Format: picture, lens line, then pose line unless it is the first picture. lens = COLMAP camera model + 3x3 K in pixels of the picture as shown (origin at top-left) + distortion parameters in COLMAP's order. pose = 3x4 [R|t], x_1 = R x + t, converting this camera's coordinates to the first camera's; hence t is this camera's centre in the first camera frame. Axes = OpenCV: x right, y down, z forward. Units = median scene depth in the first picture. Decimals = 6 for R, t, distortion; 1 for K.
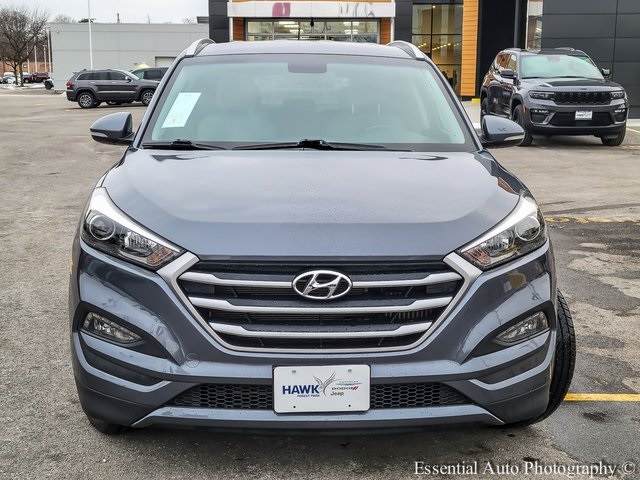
lens RADIAL K [[967.2, 0, 320.0], [0, 967.2, 240.0], [0, 0, 1]] dist [0.041526, 0.002537]
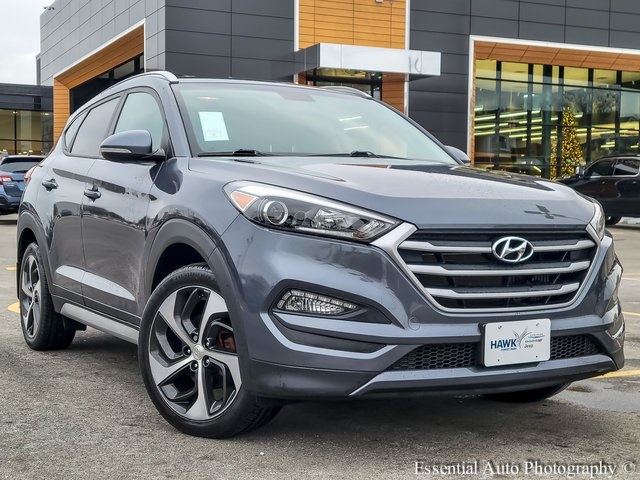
lens RADIAL K [[967.2, 0, 320.0], [0, 967.2, 240.0], [0, 0, 1]] dist [0.041526, 0.002537]
pose [[0.898629, -0.014709, 0.438463, -0.692214], [0.065699, 0.992679, -0.101349, 0.134159], [-0.433762, 0.119882, 0.893017, 0.081093]]
